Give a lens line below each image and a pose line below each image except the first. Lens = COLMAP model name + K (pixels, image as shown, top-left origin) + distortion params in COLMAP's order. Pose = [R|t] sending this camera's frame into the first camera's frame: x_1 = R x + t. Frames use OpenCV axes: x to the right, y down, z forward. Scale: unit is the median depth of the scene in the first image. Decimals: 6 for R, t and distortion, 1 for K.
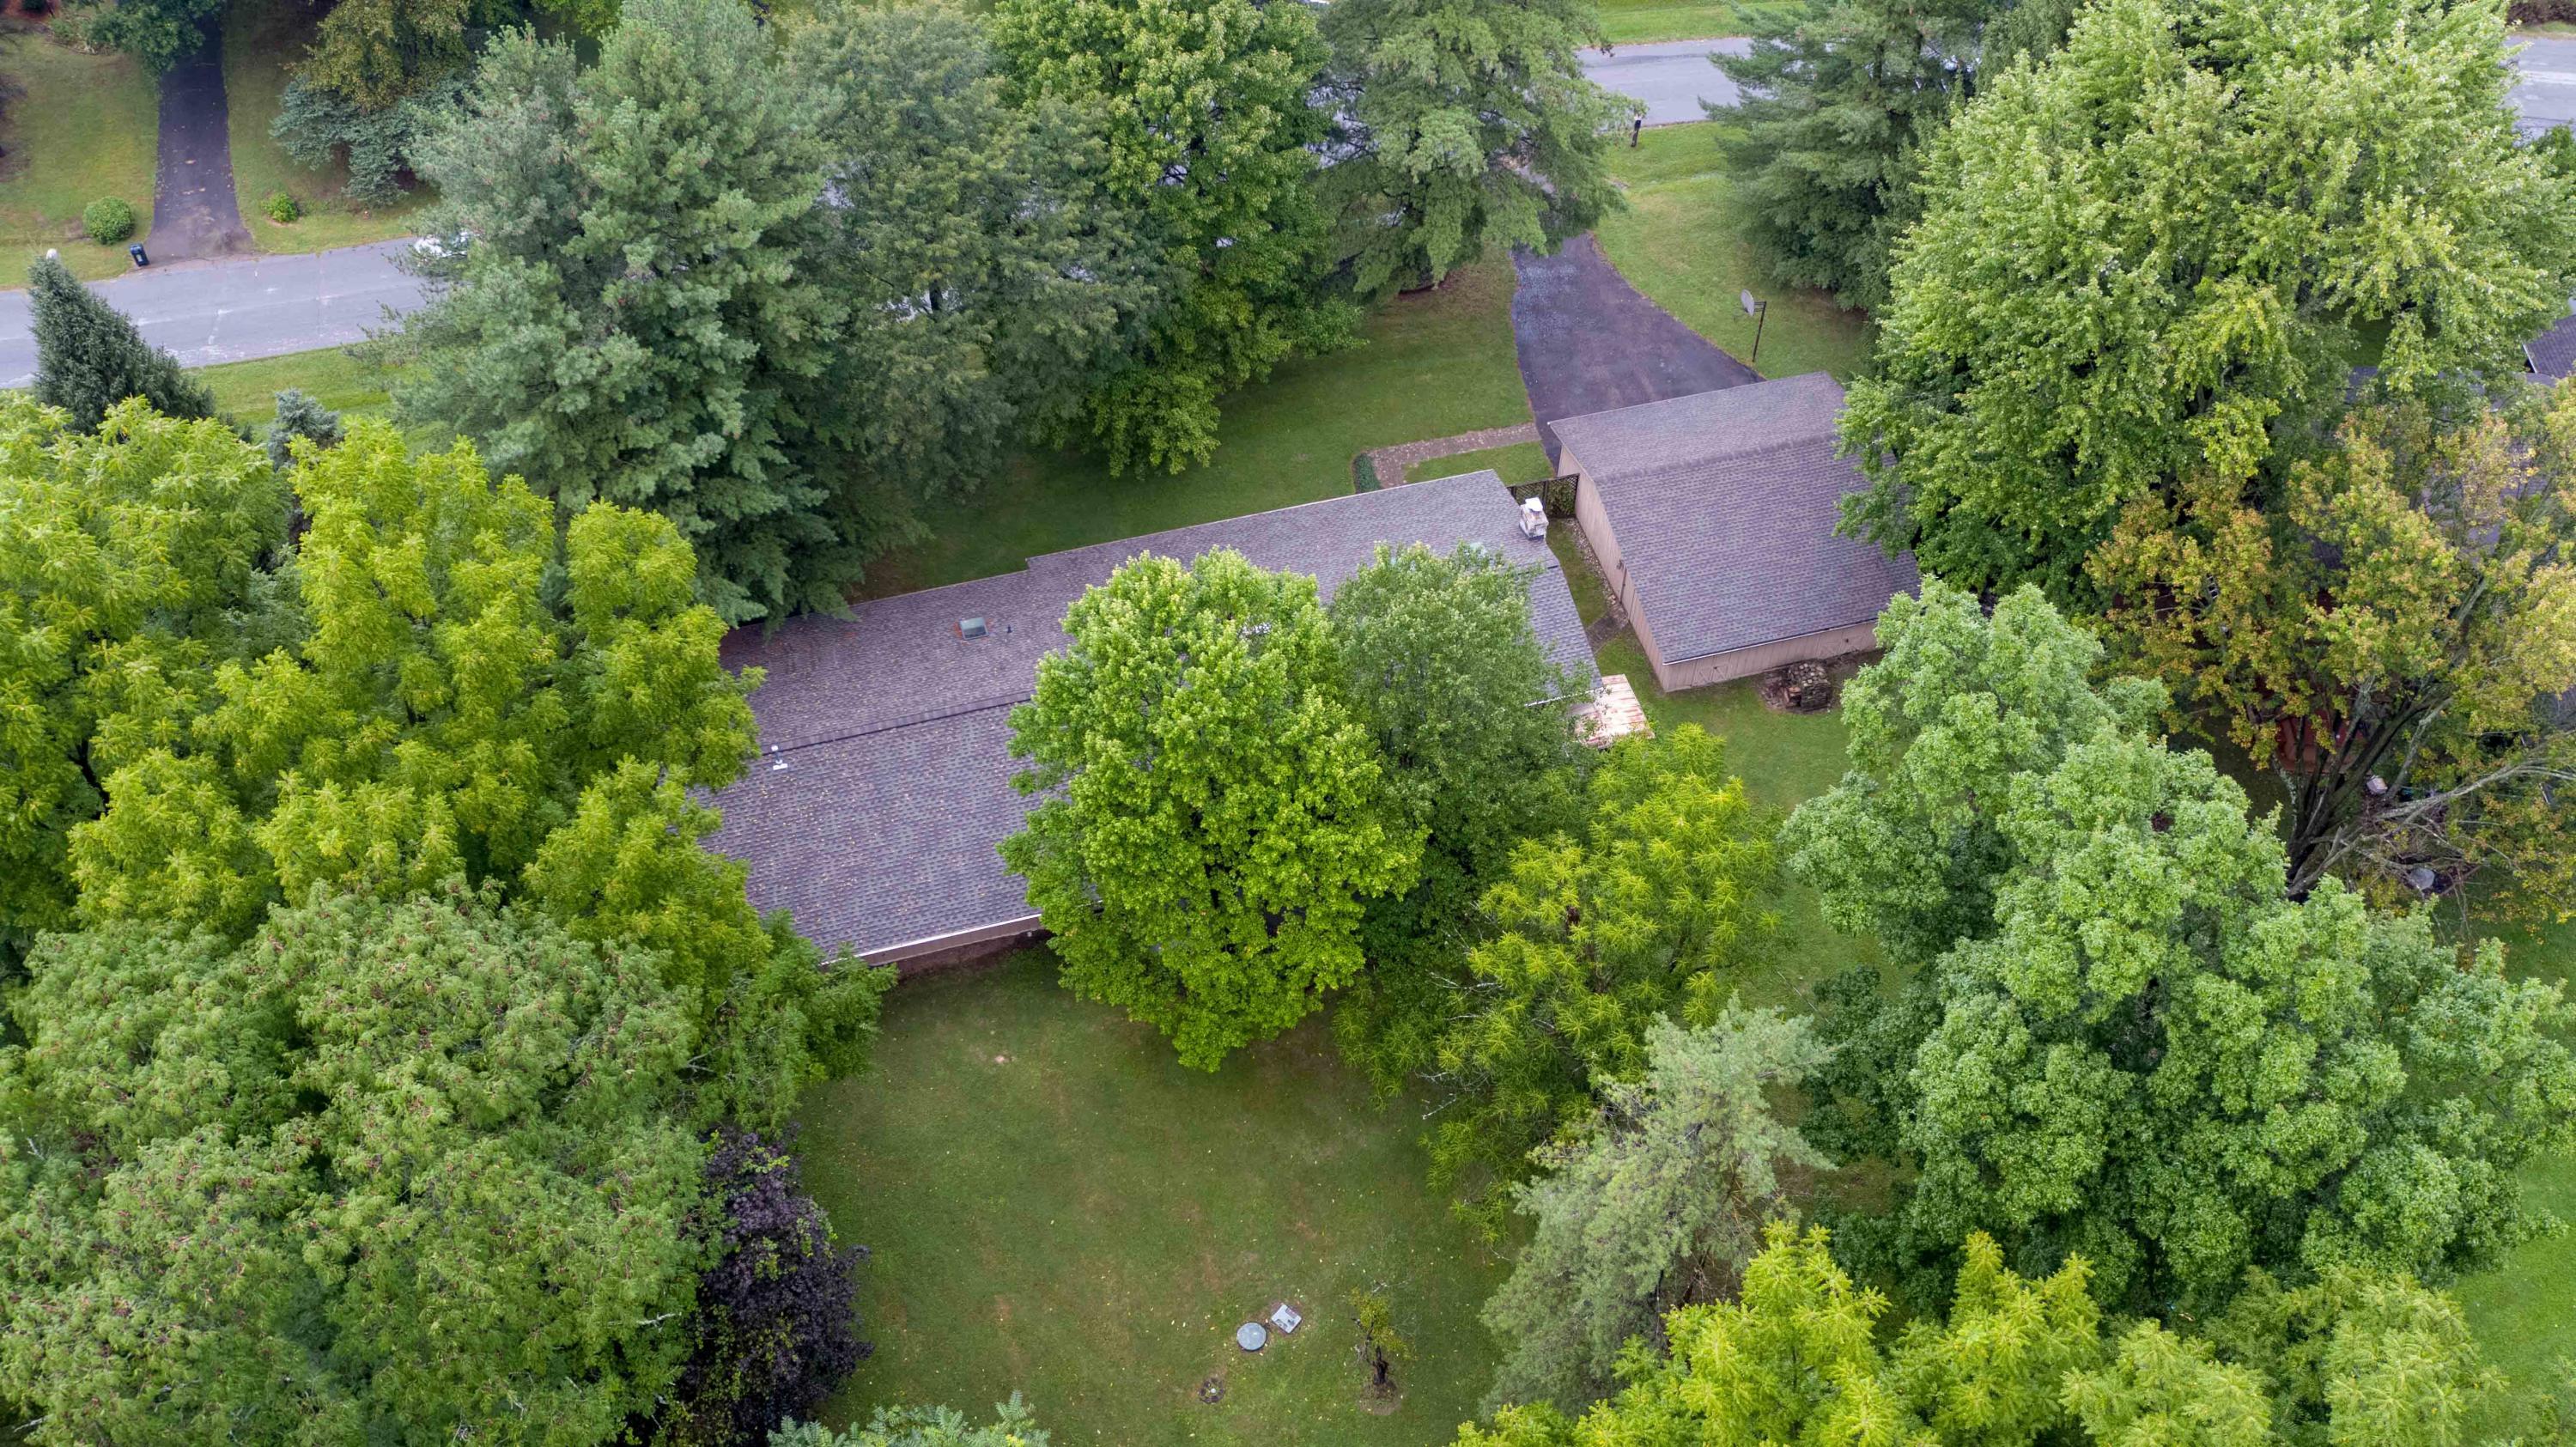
lens RADIAL K [[2227.3, 0, 1291.9], [0, 2227.3, 732.3], [0, 0, 1]] dist [-0.002136, 0.005247]
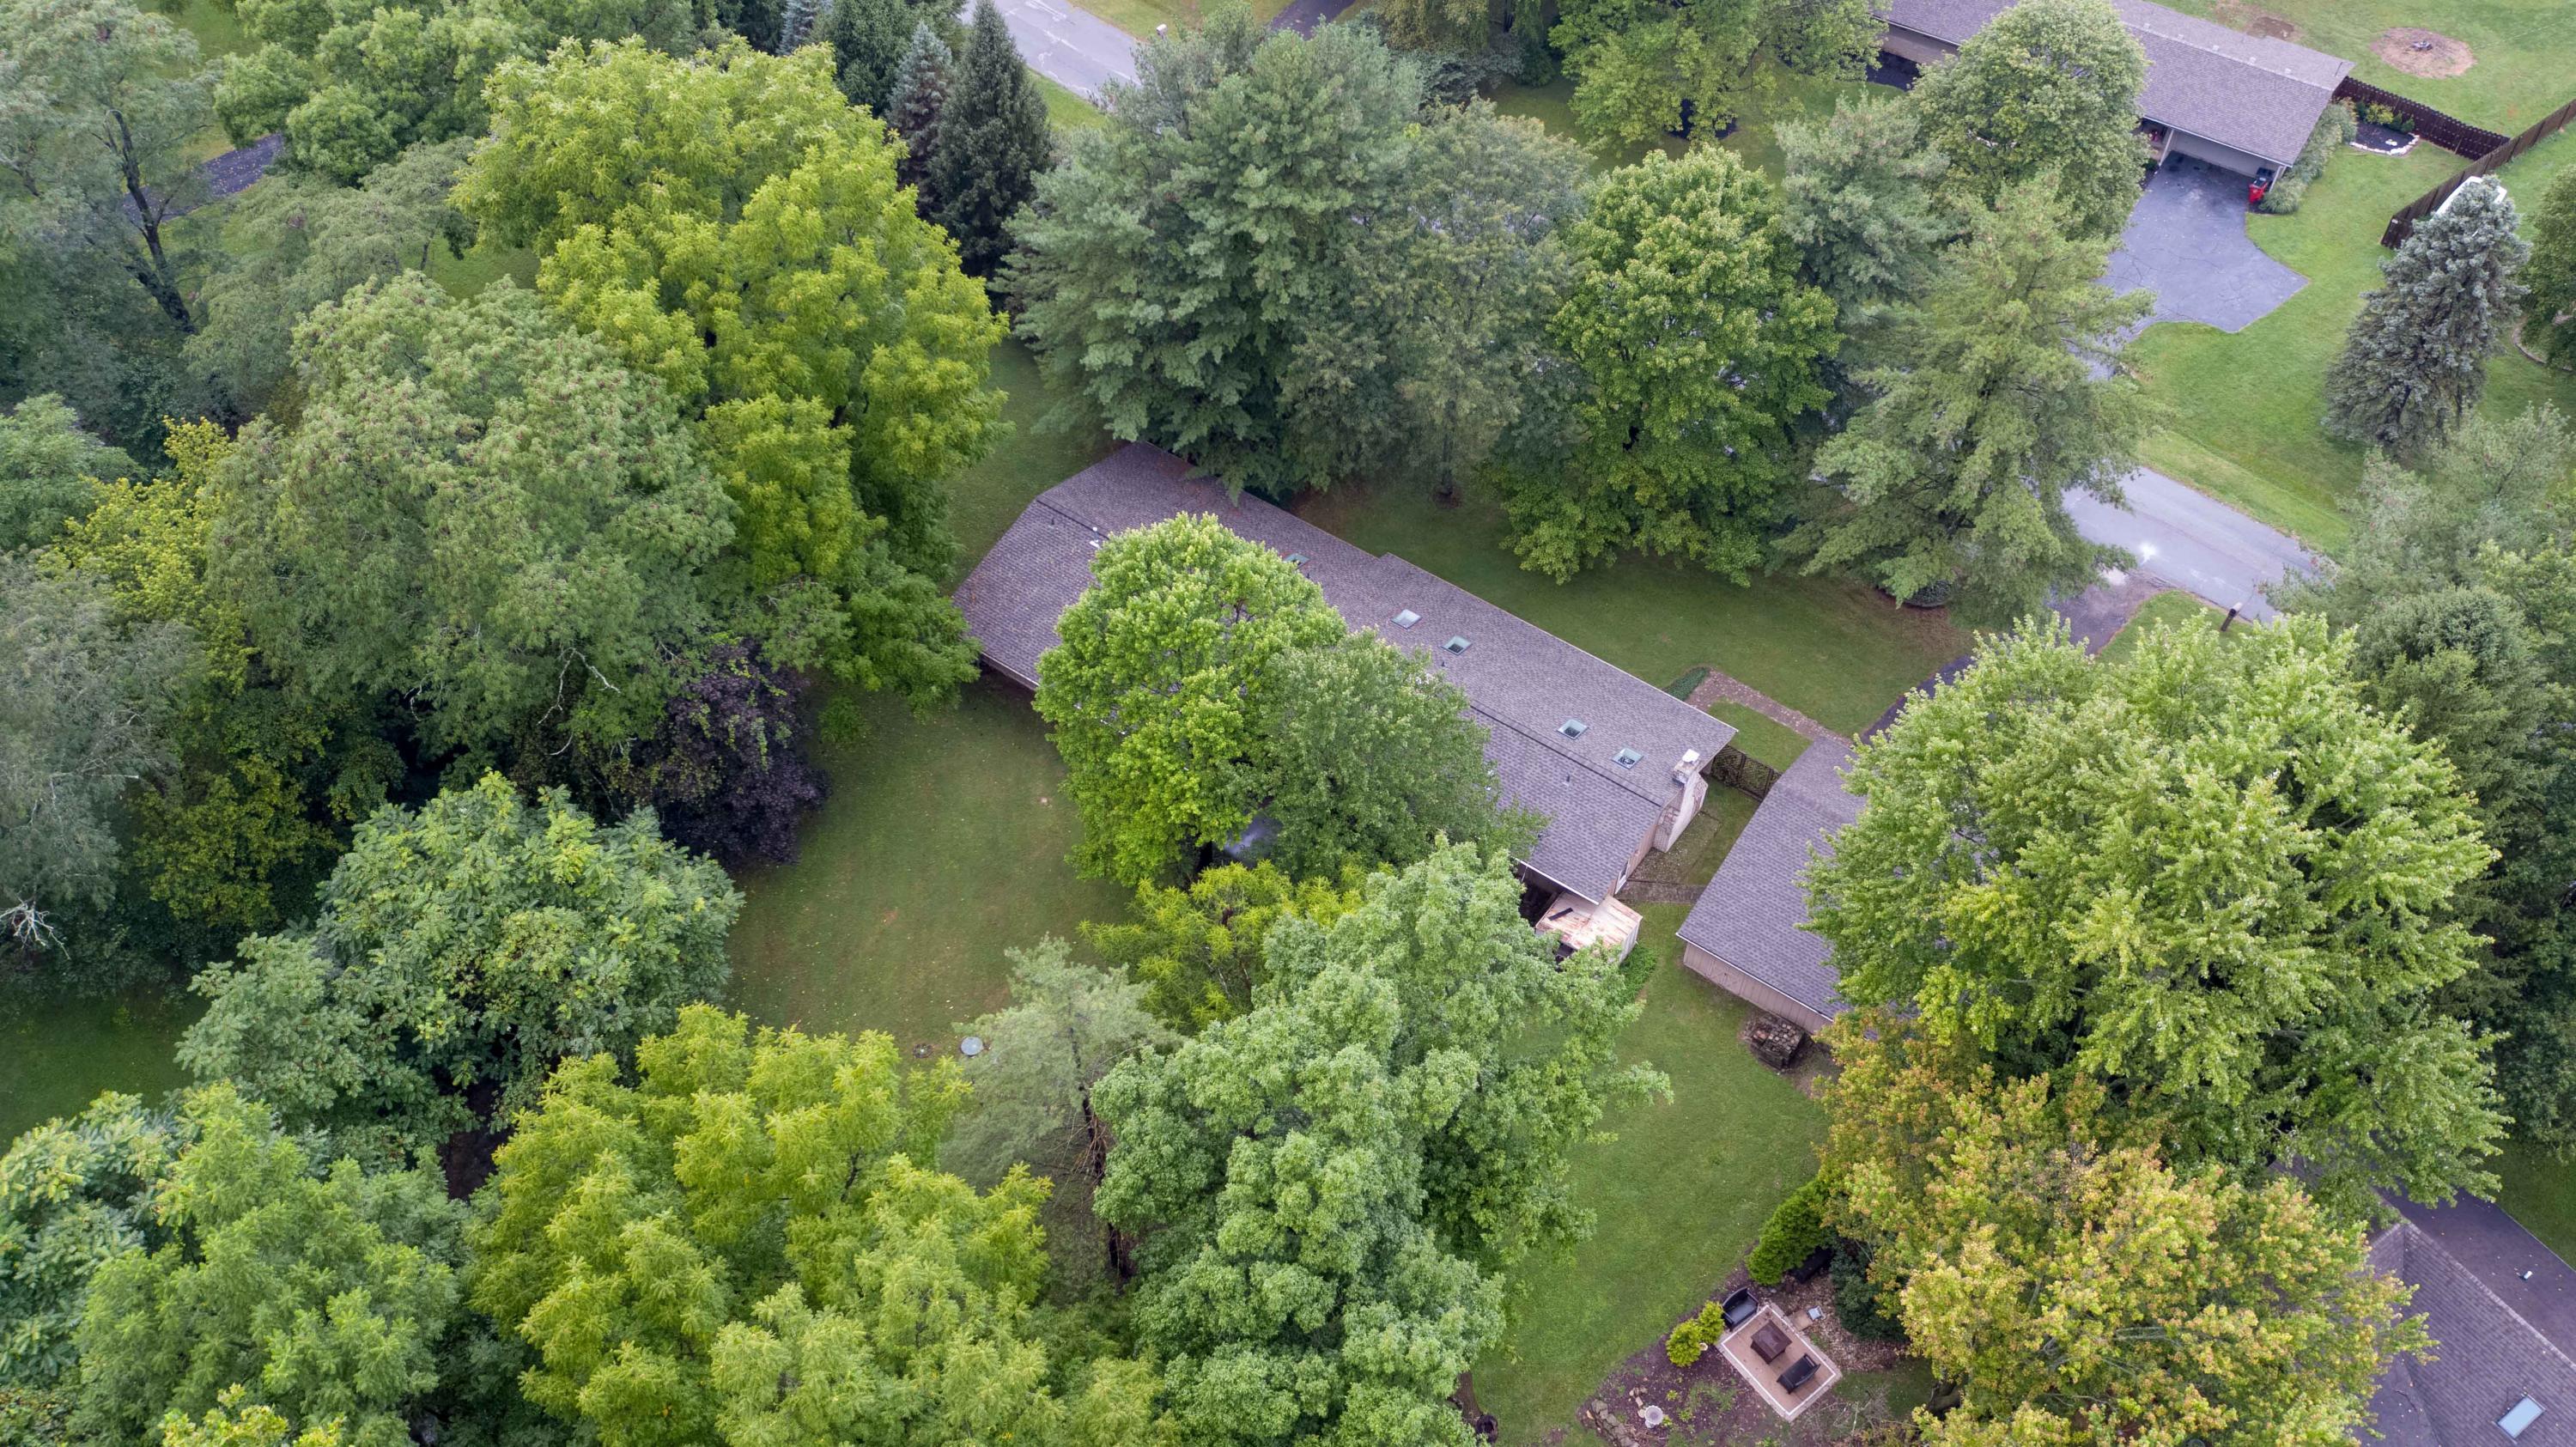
lens RADIAL K [[2227.3, 0, 1291.9], [0, 2227.3, 732.3], [0, 0, 1]] dist [-0.002136, 0.005247]
pose [[0.623858, 0.593054, -0.509007, 0.730077], [-0.608244, 0.777400, 0.160277, -0.224663], [0.490755, 0.209610, 0.845709, -0.083000]]
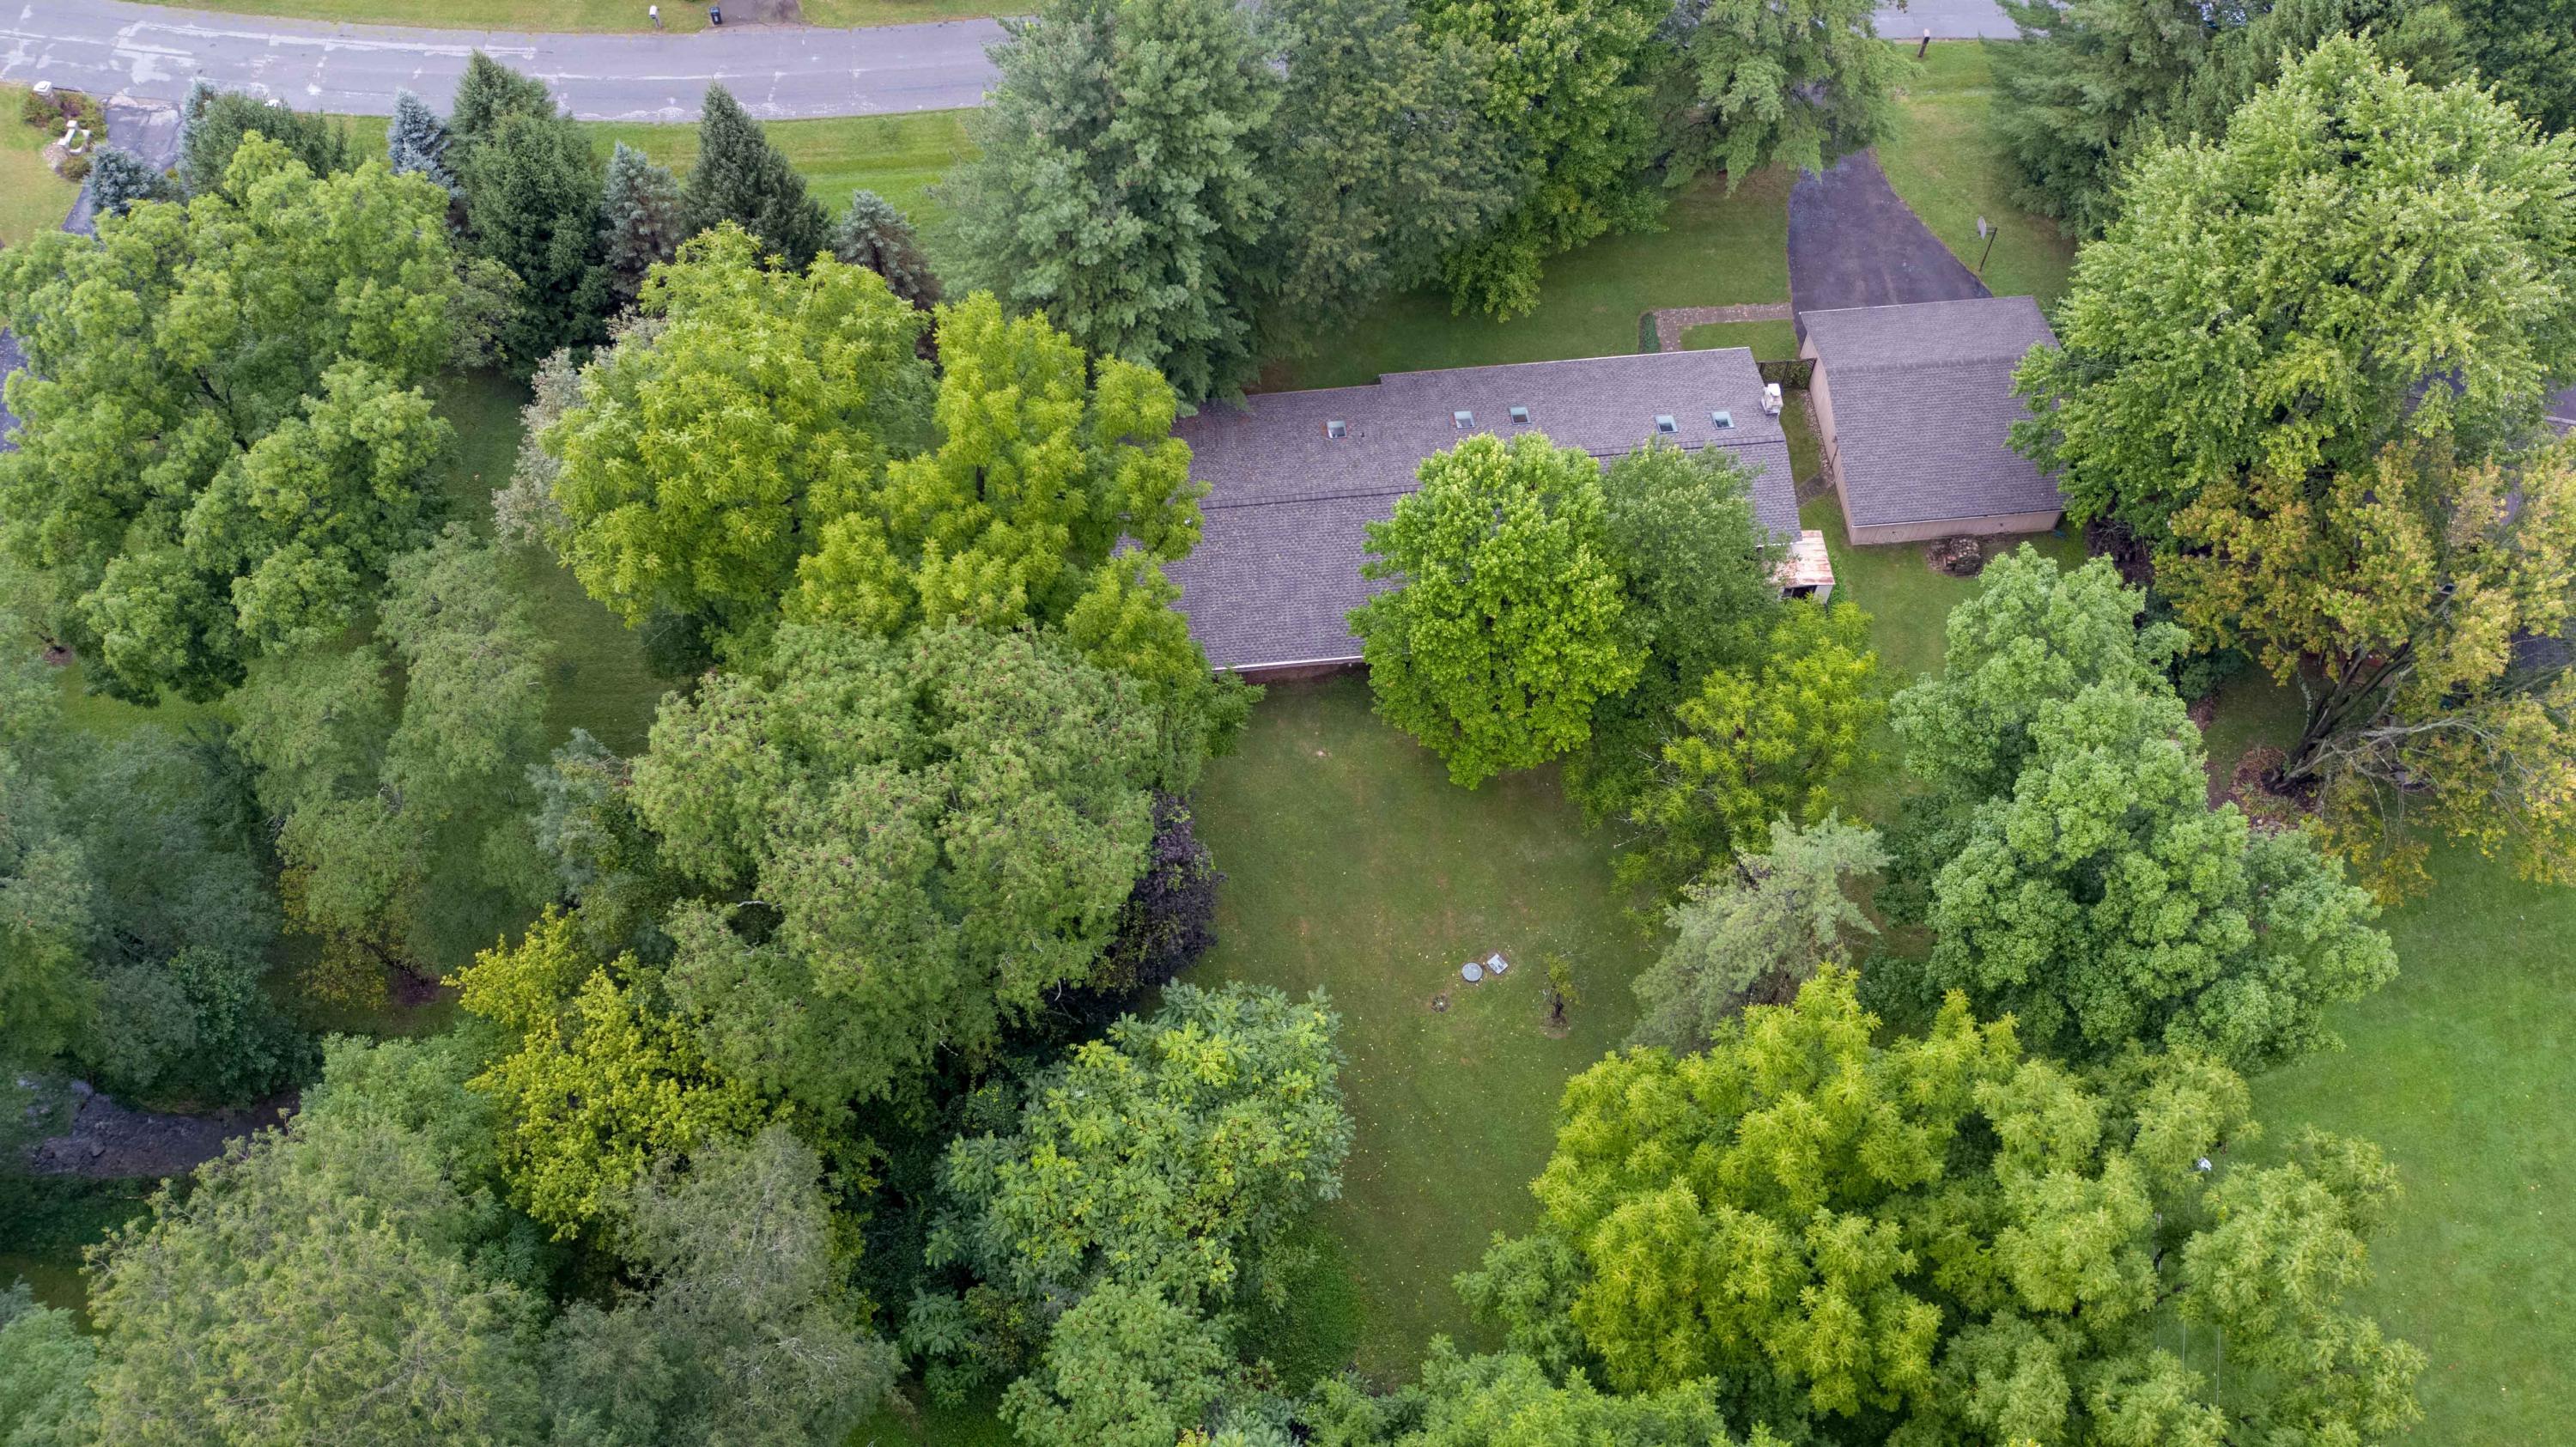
lens RADIAL K [[2227.3, 0, 1291.9], [0, 2227.3, 732.3], [0, 0, 1]] dist [-0.002136, 0.005247]
pose [[0.985034, 0.149254, -0.086207, -0.034690], [-0.132309, 0.975315, 0.176793, -0.131657], [0.110466, -0.162741, 0.980465, -0.441360]]
